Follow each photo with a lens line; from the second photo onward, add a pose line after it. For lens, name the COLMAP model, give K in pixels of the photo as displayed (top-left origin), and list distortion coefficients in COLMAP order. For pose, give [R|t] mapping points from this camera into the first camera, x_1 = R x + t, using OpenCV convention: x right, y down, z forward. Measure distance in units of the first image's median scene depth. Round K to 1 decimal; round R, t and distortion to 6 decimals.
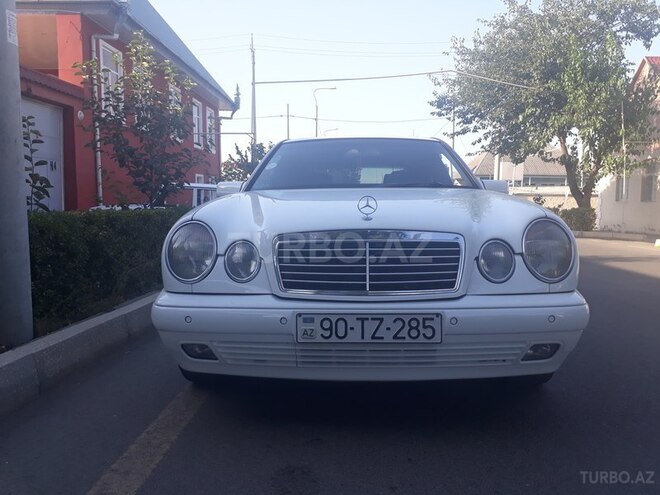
lens RADIAL K [[517.2, 0, 330.0], [0, 517.2, 247.5], [0, 0, 1]] dist [0.080189, -0.151933]
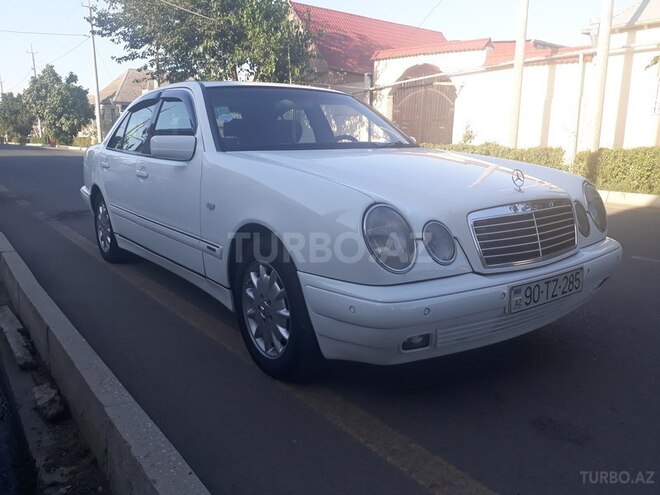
lens RADIAL K [[542.5, 0, 264.7], [0, 542.5, 249.0], [0, 0, 1]] dist [-0.013116, -0.008891]
pose [[0.799638, -0.128798, 0.586507, -1.089993], [0.047265, 0.987196, 0.152348, -0.139213], [-0.598619, -0.094102, 0.795487, 0.429975]]
